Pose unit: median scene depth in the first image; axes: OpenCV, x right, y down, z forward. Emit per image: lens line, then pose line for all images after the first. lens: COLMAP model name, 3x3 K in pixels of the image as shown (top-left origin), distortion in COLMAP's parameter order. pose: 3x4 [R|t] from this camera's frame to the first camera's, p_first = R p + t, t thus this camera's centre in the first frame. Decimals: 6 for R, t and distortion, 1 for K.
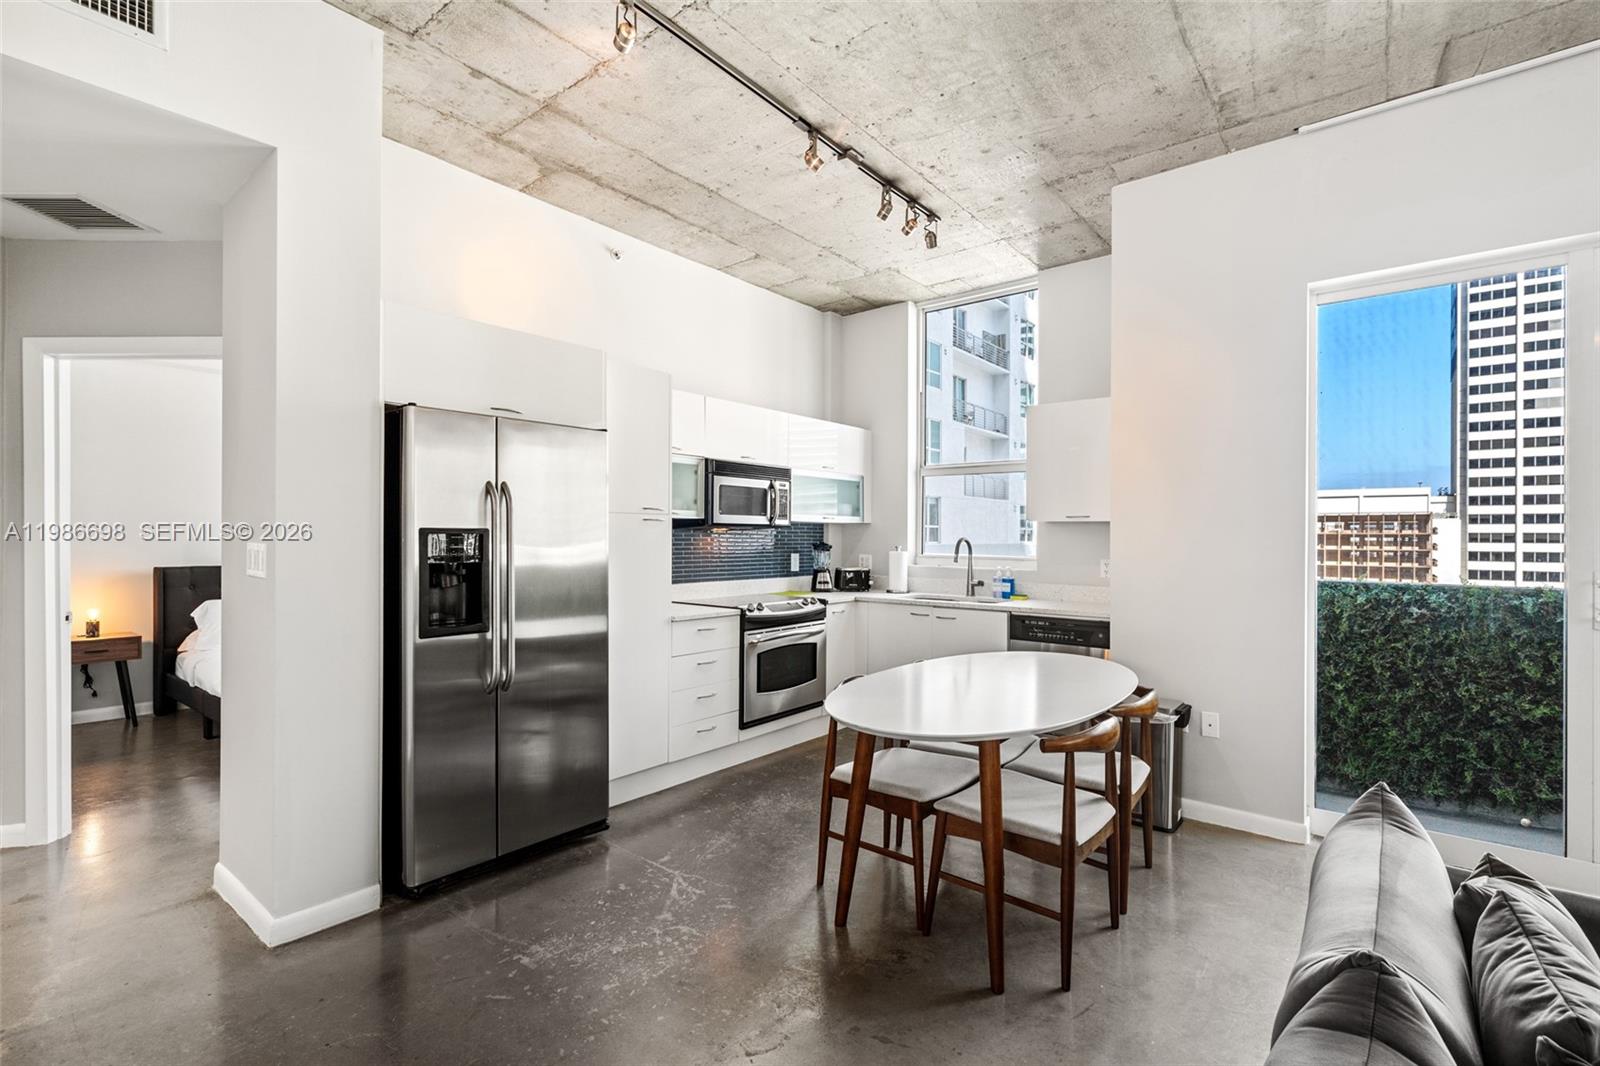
lens RADIAL K [[725.2, 0, 797.2], [0, 725.2, 537.5], [0, 0, 1]] dist [-0.000323, -0.000054]
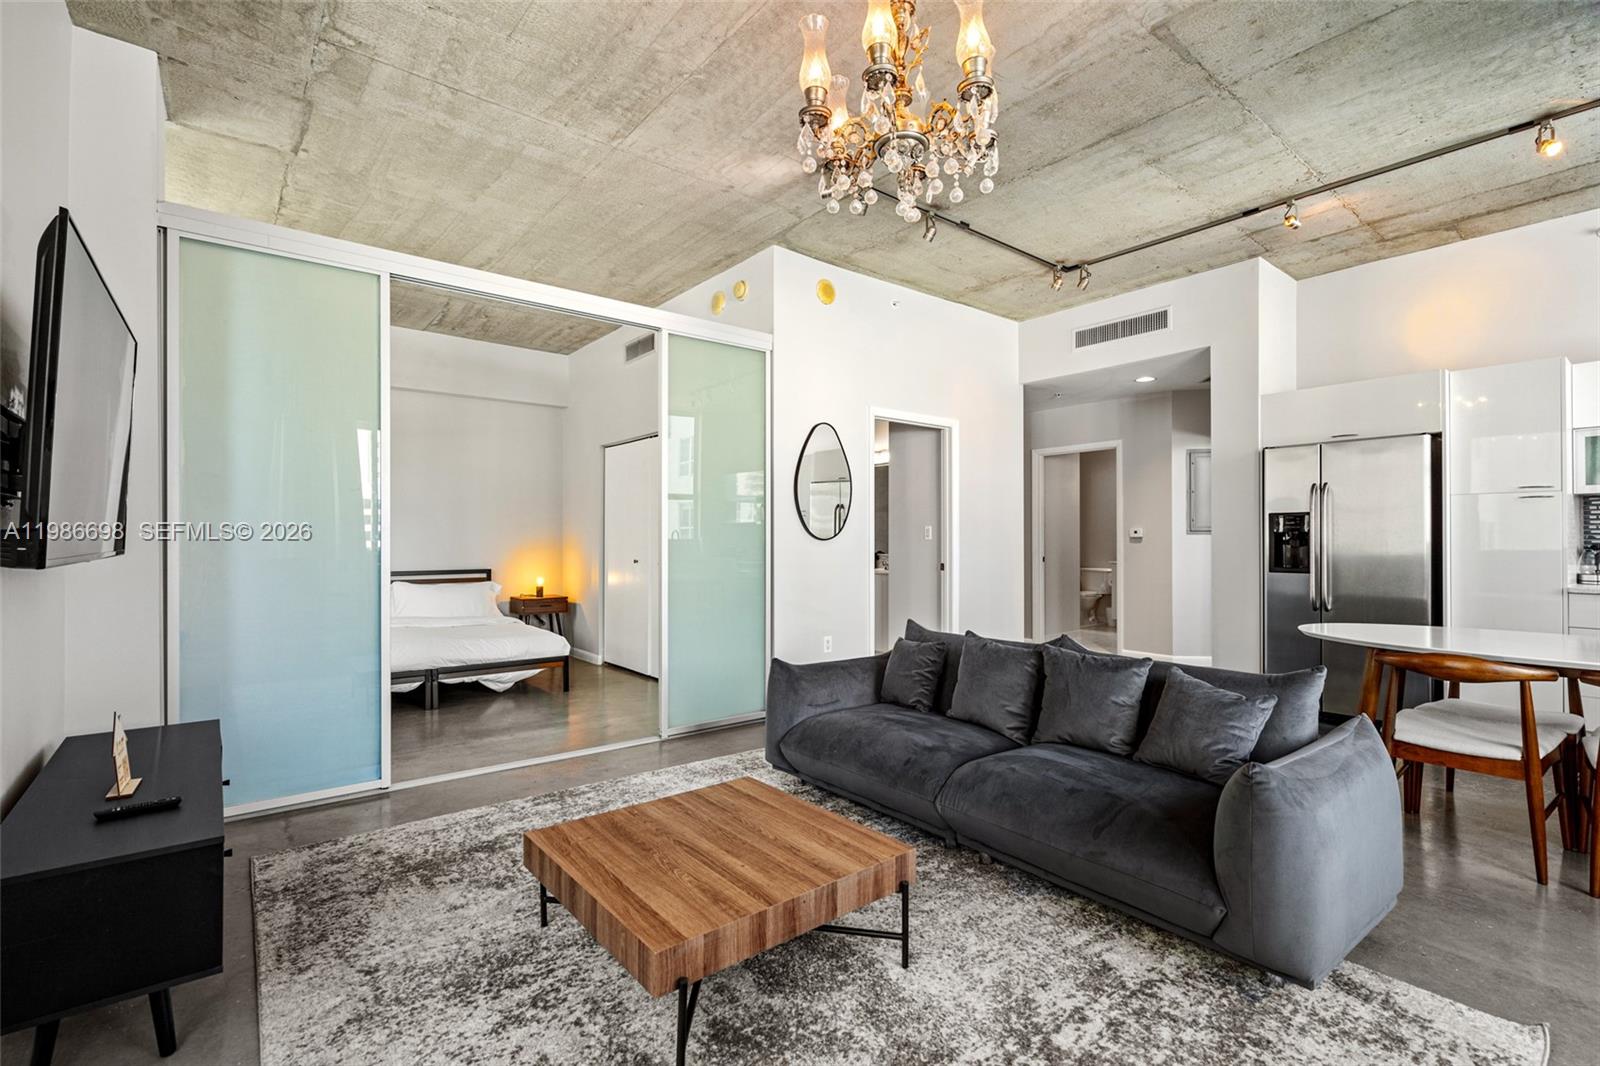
lens RADIAL K [[725.2, 0, 797.2], [0, 725.2, 537.5], [0, 0, 1]] dist [-0.000323, -0.000054]
pose [[-0.207333, -0.007532, -0.978241, 1.289599], [-0.000363, 0.999971, -0.007622, 0.053606], [0.978270, -0.001225, -0.207330, 0.159756]]
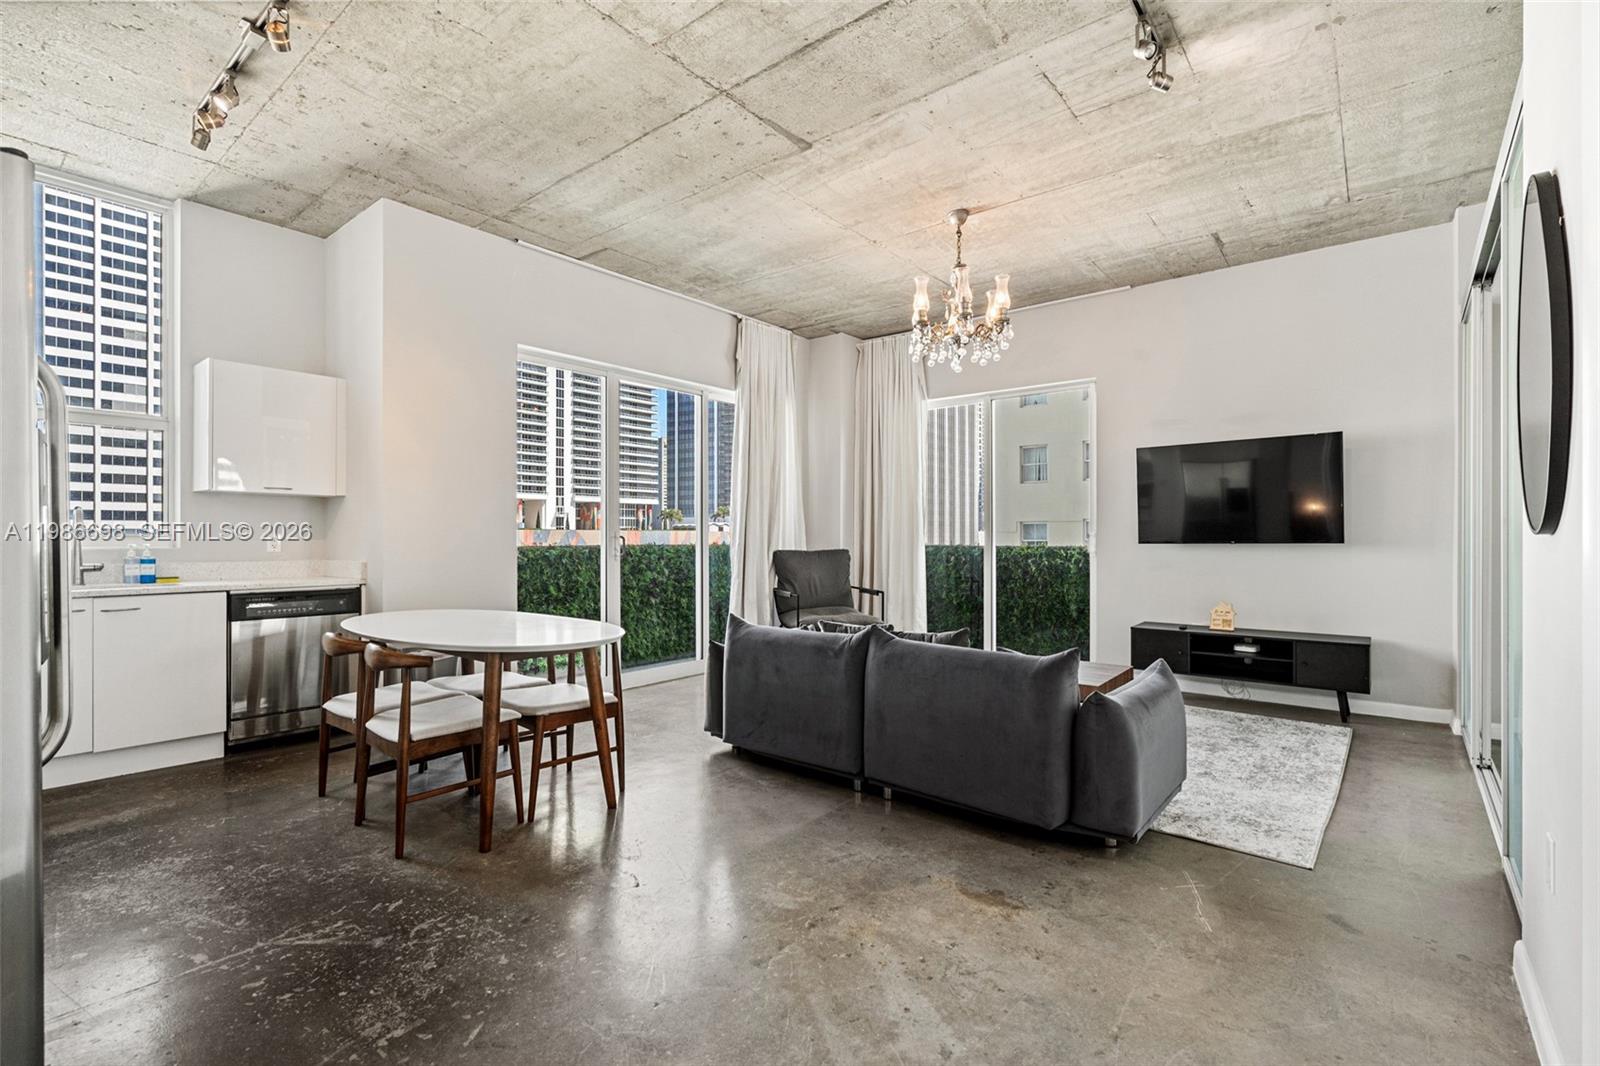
lens RADIAL K [[725.2, 0, 797.2], [0, 725.2, 537.5], [0, 0, 1]] dist [-0.000323, -0.000054]
pose [[0.001679, -0.005361, 0.999984, -0.815949], [0.000854, 0.999985, 0.005360, 0.045349], [-0.999998, 0.000845, 0.001683, 0.420761]]
